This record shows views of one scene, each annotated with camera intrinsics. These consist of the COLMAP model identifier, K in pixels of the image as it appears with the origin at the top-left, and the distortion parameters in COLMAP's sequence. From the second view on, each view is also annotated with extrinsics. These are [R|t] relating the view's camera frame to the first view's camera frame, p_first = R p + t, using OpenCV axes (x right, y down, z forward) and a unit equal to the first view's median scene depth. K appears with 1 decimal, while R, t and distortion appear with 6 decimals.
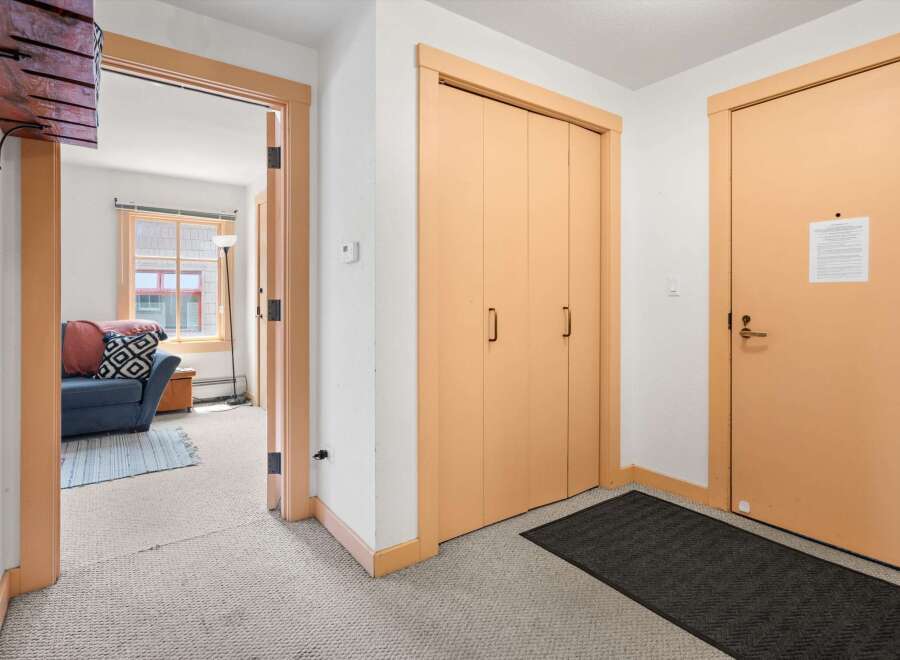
lens RADIAL K [[475.9, 0, 449.2], [0, 475.9, 313.2], [0, 0, 1]] dist [0.005160, 0.001067]
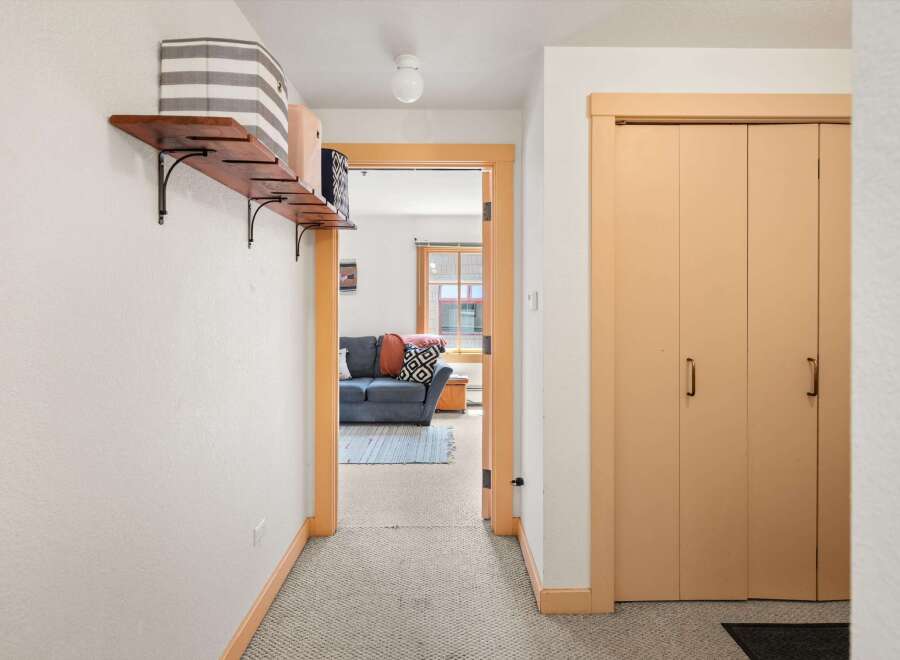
lens RADIAL K [[477.0, 0, 448.5], [0, 477.0, 319.3], [0, 0, 1]] dist [0.001872, 0.000319]
pose [[0.823540, 0.017294, -0.566994, 0.192483], [-0.015435, 0.999848, 0.008077, -0.072688], [0.567048, 0.002100, 0.823682, 0.010778]]
